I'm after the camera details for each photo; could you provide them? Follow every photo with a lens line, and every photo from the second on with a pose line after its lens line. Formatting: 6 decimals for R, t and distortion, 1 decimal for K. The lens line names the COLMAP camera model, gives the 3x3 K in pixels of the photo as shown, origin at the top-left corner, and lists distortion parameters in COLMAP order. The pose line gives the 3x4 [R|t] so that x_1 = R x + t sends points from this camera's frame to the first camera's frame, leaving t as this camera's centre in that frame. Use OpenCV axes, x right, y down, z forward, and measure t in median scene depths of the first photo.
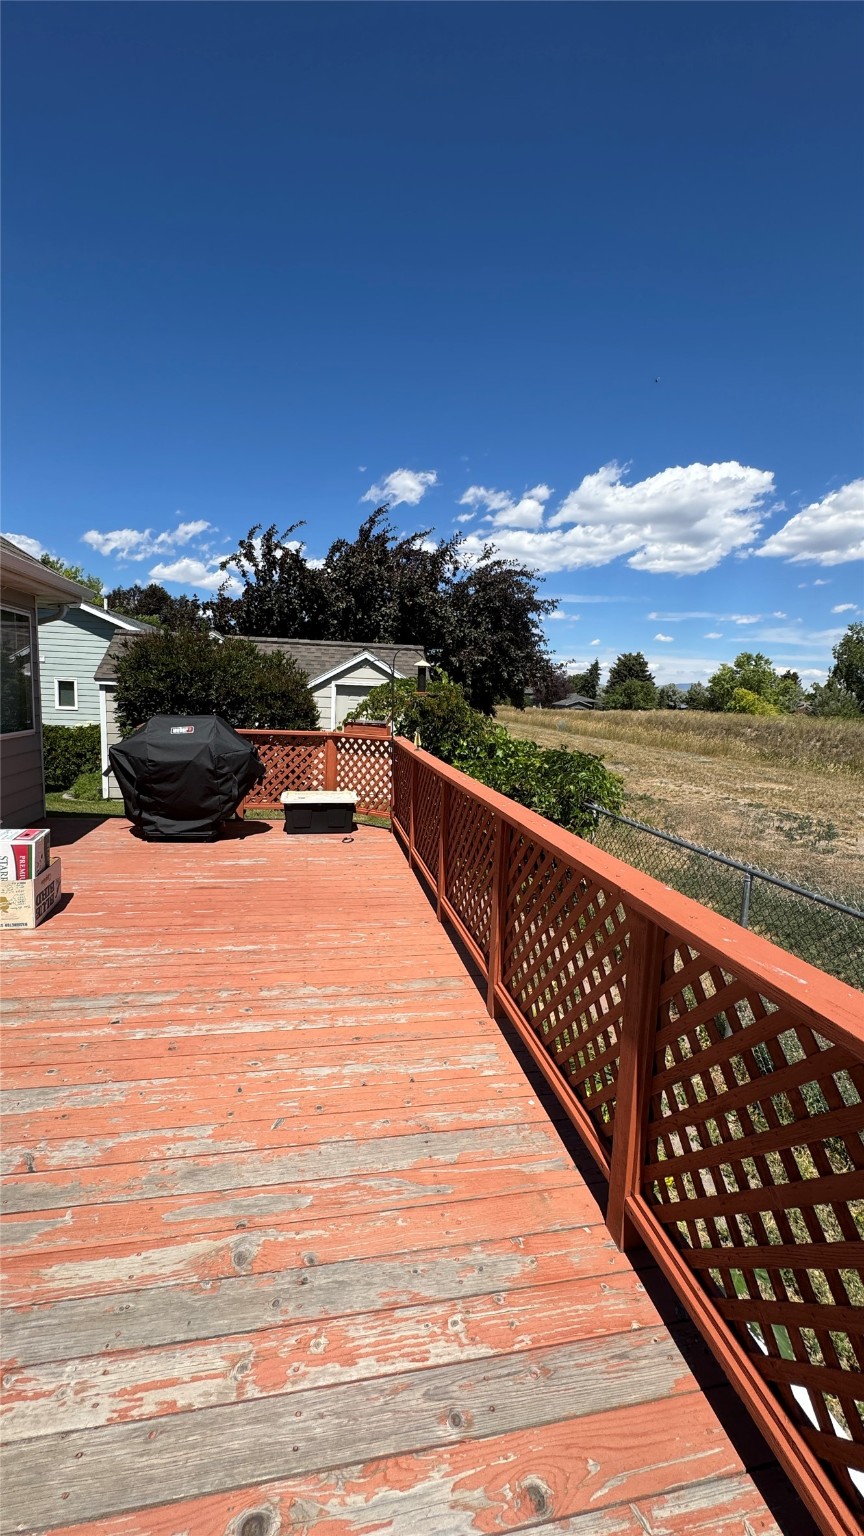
lens RADIAL K [[619.0, 0, 422.6], [0, 619.0, 773.5], [0, 0, 1]] dist [0.002562, -0.001419]
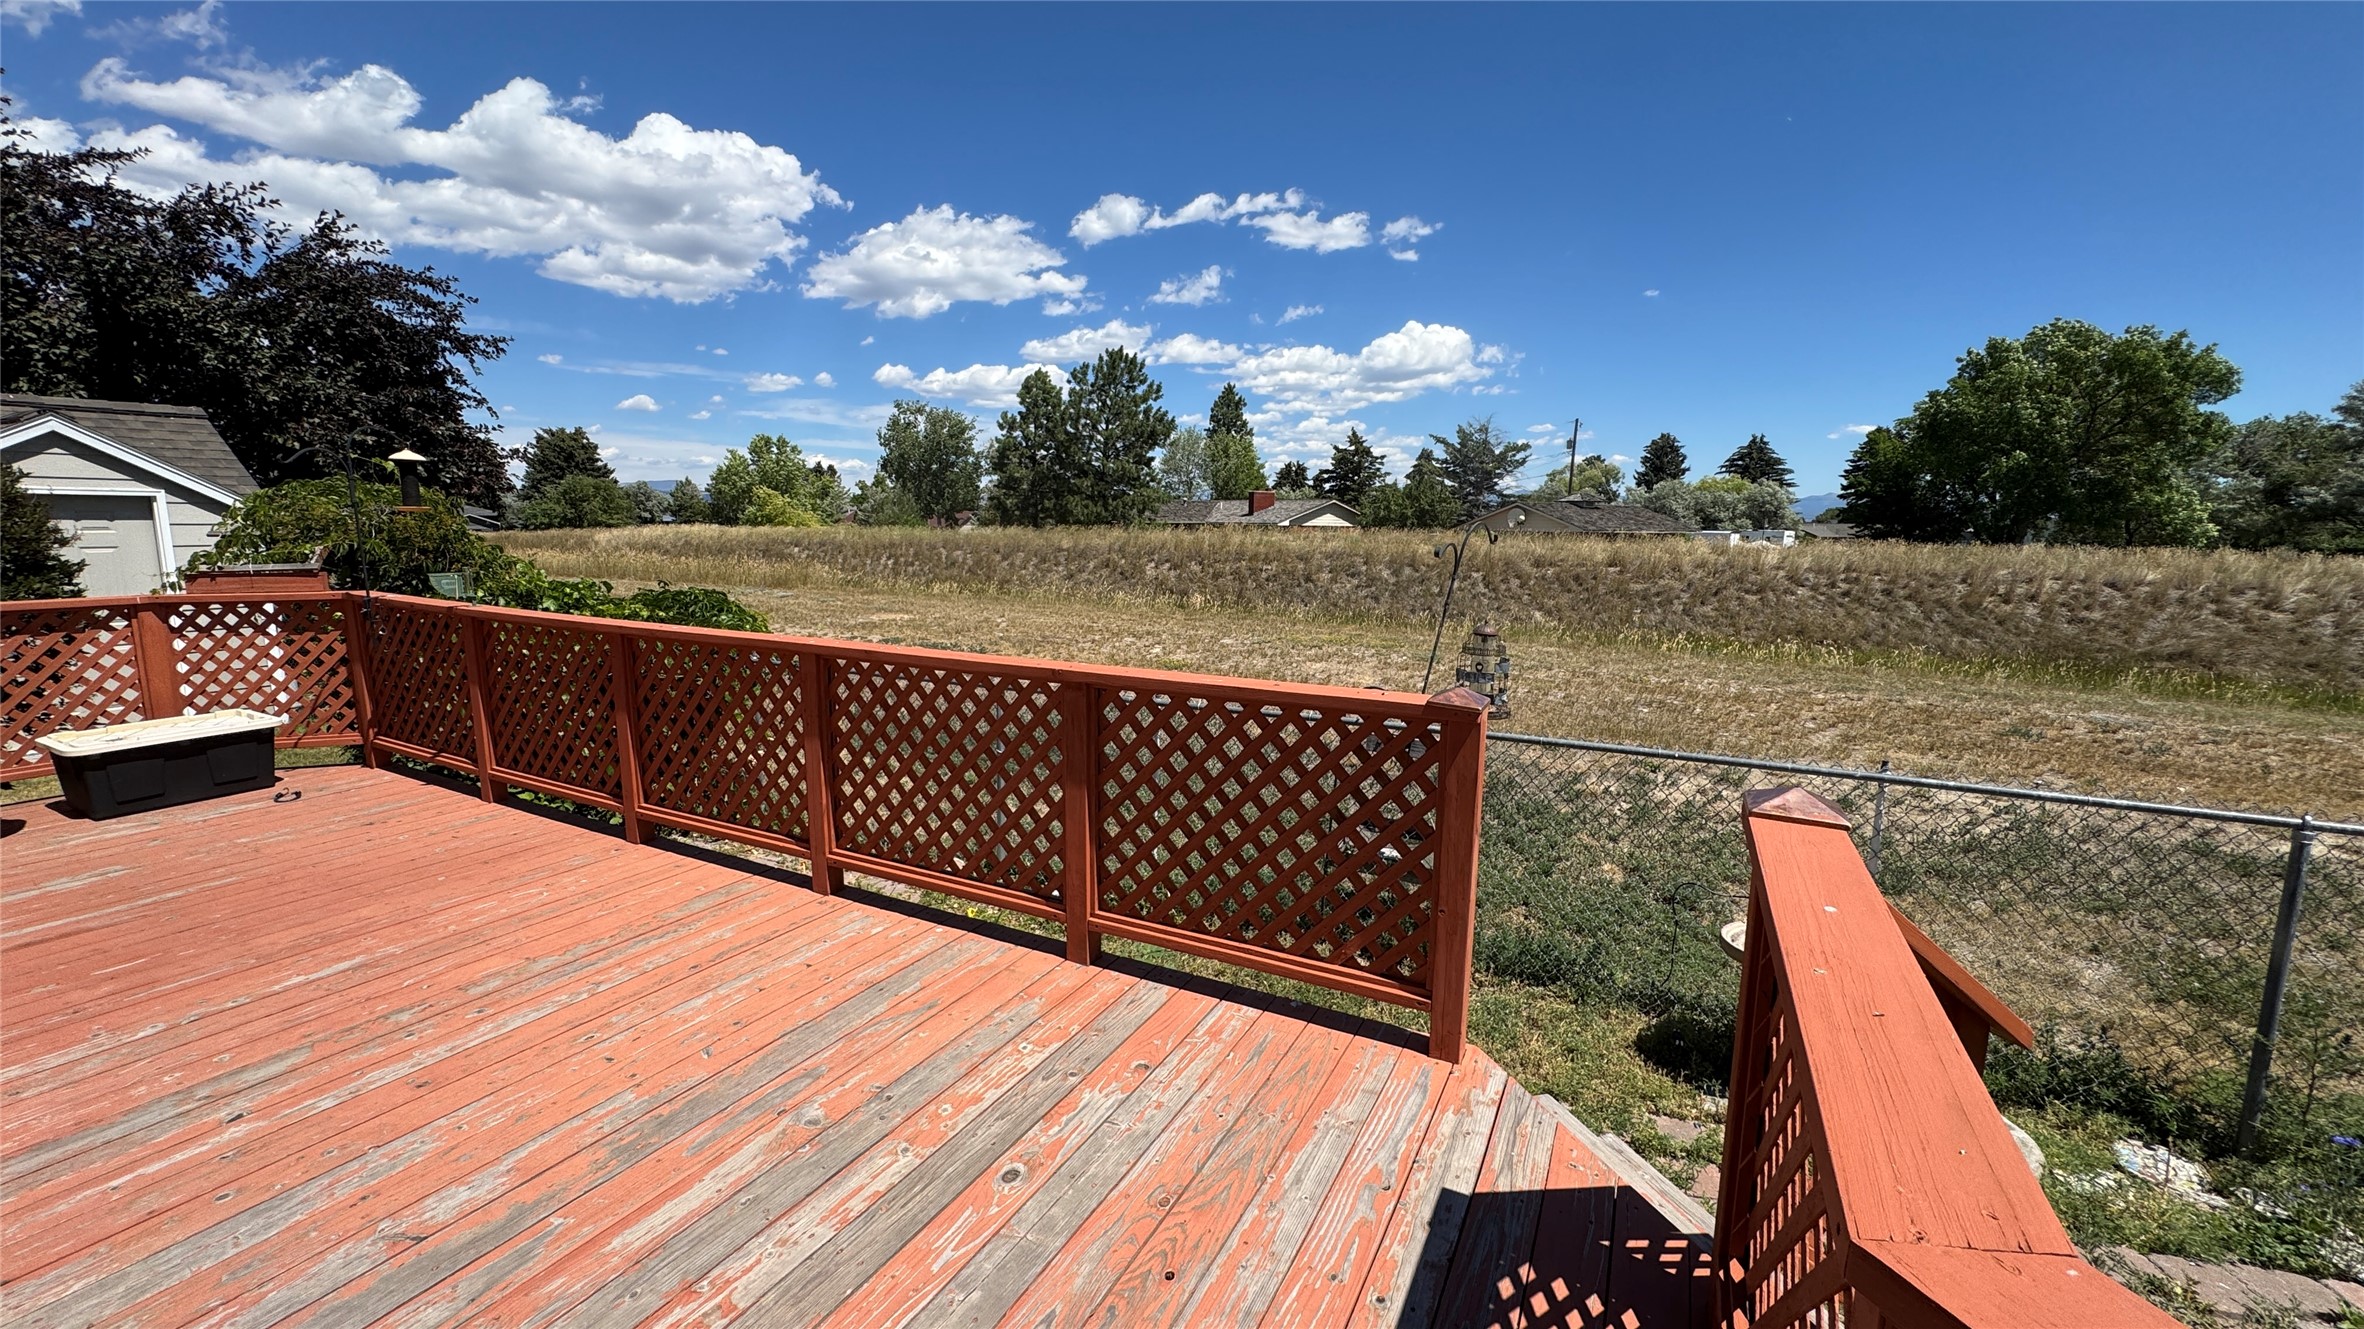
lens RADIAL K [[952.7, 0, 1146.4], [0, 952.7, 739.0], [0, 0, 1]] dist [0.002562, -0.001419]
pose [[0.650355, -0.205028, 0.731438, -0.196298], [0.115777, 0.978391, 0.171308, 0.004206], [-0.750755, -0.026727, 0.660040, -0.070961]]
